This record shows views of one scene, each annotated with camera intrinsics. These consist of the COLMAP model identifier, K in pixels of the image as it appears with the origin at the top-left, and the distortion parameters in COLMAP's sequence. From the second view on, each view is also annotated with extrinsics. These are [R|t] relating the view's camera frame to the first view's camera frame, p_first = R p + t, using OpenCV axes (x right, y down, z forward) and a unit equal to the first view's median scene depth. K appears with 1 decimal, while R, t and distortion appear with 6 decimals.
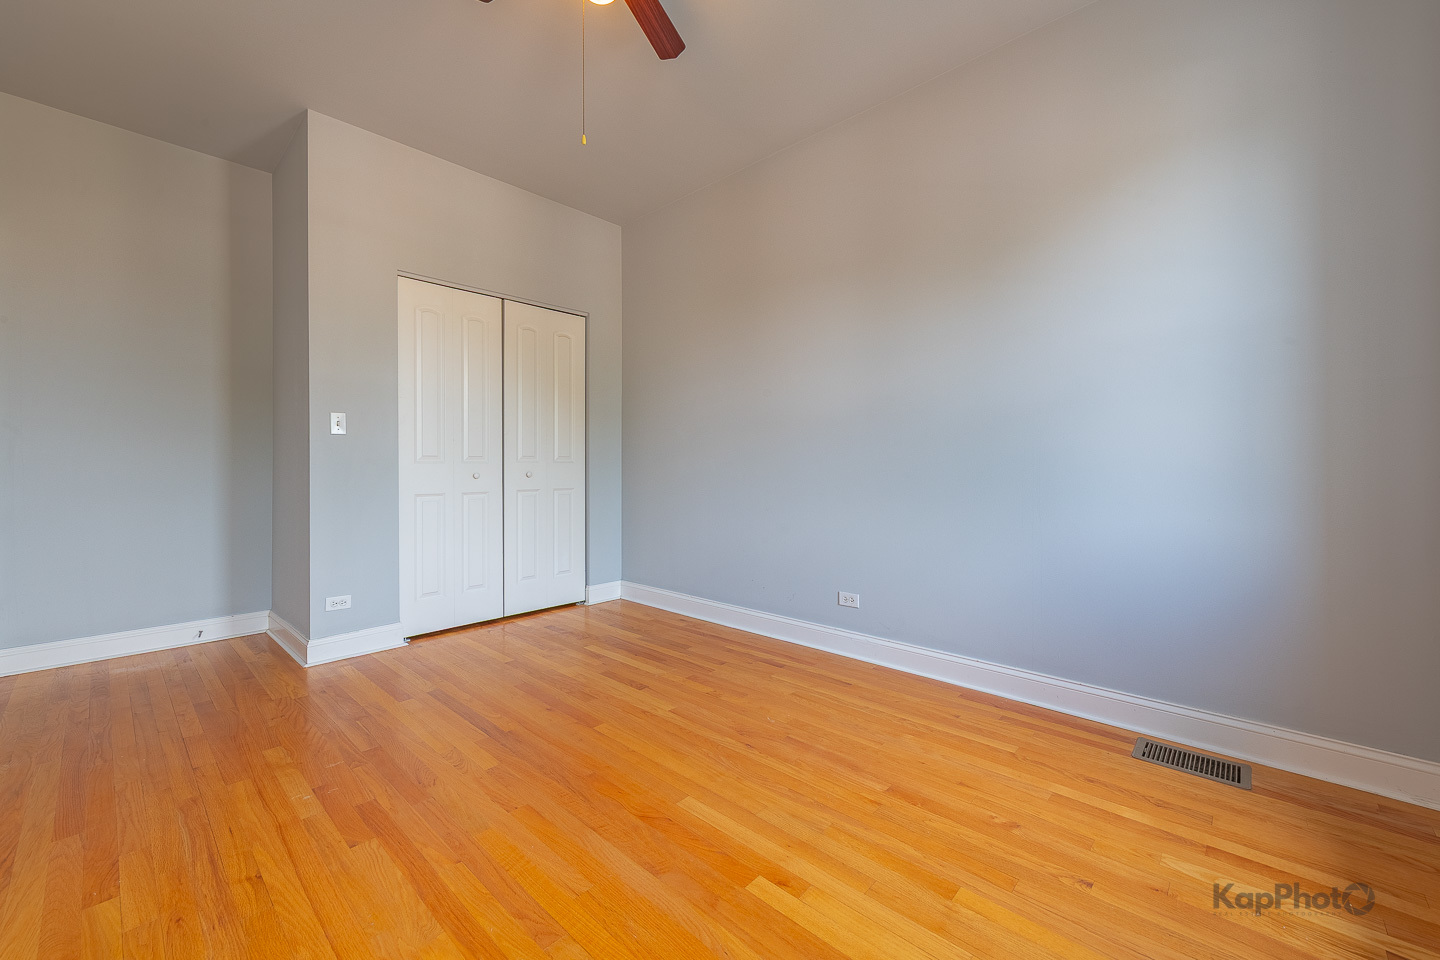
lens RADIAL K [[582.1, 0, 721.3], [0, 582.1, 473.6], [0, 0, 1]] dist [0.016383, -0.004658]
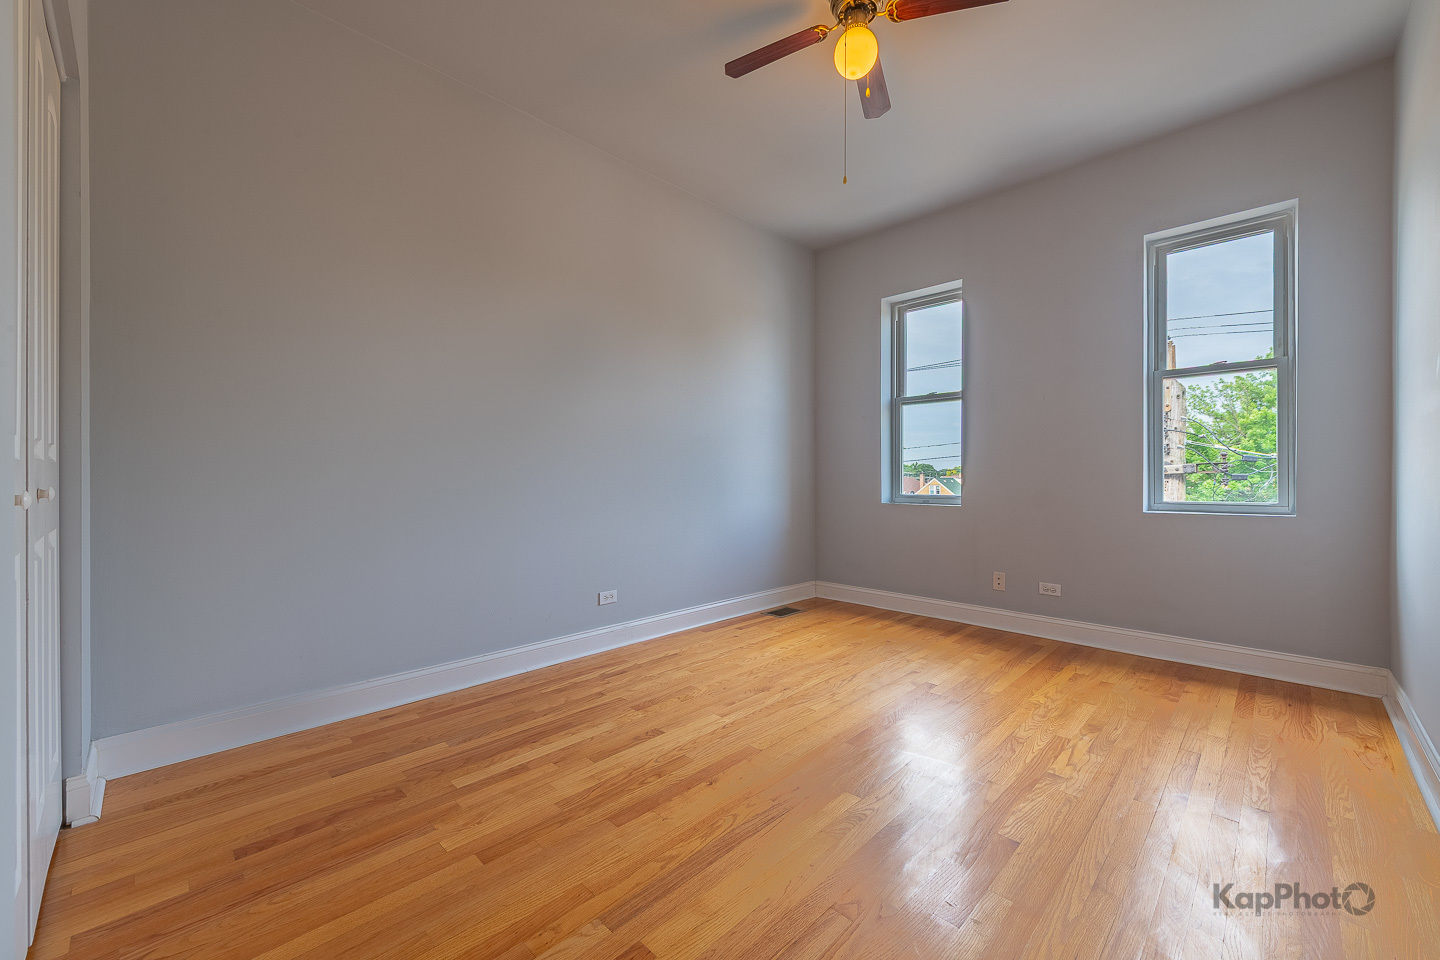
lens RADIAL K [[582.1, 0, 723.4], [0, 582.1, 478.4], [0, 0, 1]] dist [0.016383, -0.004658]
pose [[0.005156, -0.008190, 0.999953, -0.895360], [0.008002, 0.999935, 0.008149, -0.013431], [-0.999955, 0.007959, 0.005221, 0.803567]]
